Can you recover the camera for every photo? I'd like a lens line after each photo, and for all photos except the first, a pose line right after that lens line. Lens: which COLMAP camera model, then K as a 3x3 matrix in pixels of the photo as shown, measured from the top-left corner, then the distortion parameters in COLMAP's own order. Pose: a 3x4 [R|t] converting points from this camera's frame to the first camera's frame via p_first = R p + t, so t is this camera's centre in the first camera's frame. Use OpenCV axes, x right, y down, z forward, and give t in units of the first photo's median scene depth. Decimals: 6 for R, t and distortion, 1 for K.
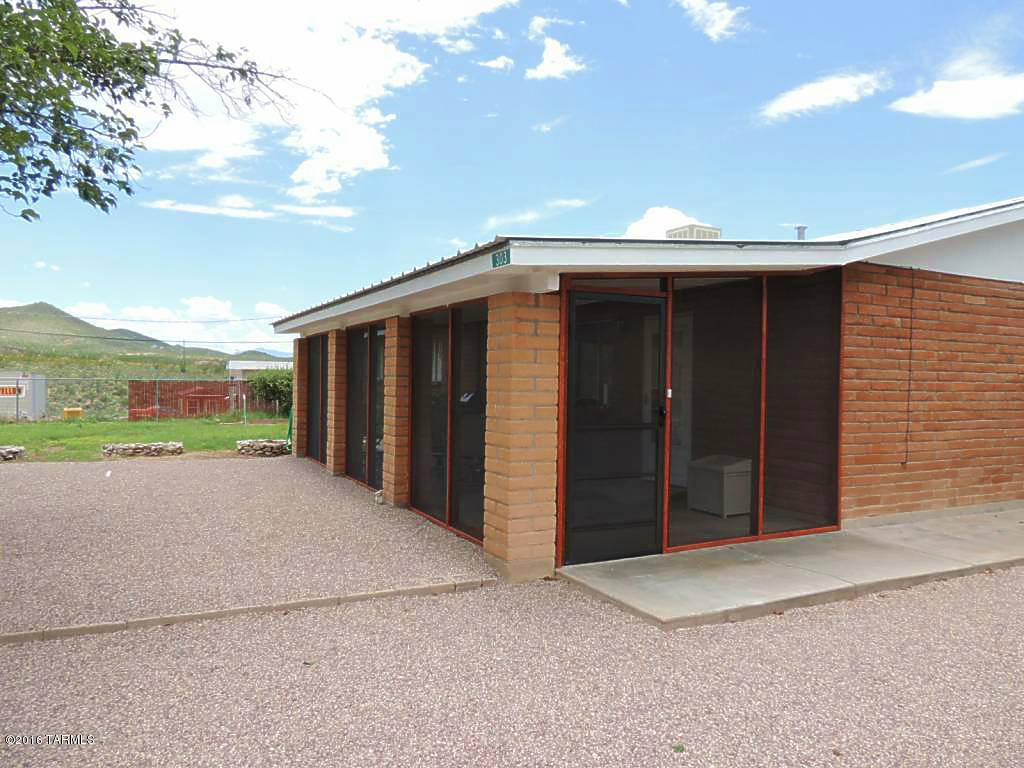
lens RADIAL K [[731.2, 0, 511.9], [0, 731.2, 381.3], [0, 0, 1]] dist [-0.011805, -0.000443]
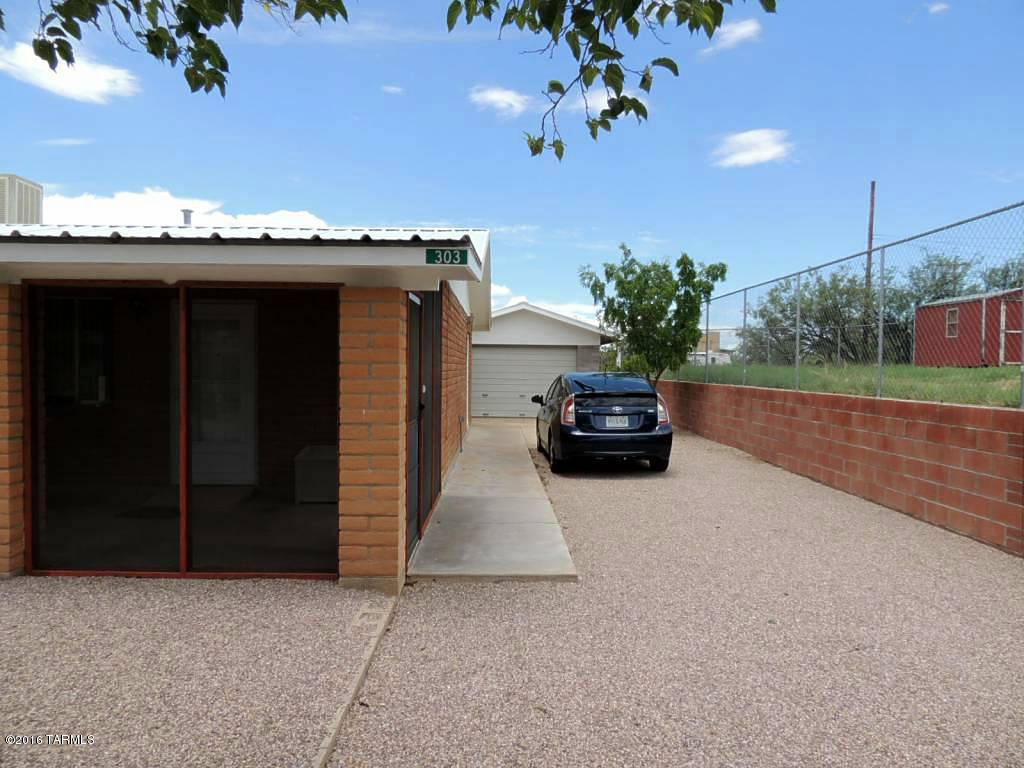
lens RADIAL K [[731.2, 0, 512.4], [0, 731.2, 384.4], [0, 0, 1]] dist [-0.011805, -0.000443]
pose [[0.432624, -0.032116, 0.901002, -0.778285], [0.000942, 0.999381, 0.035171, -0.031274], [-0.901574, -0.014367, 0.432387, 0.466480]]
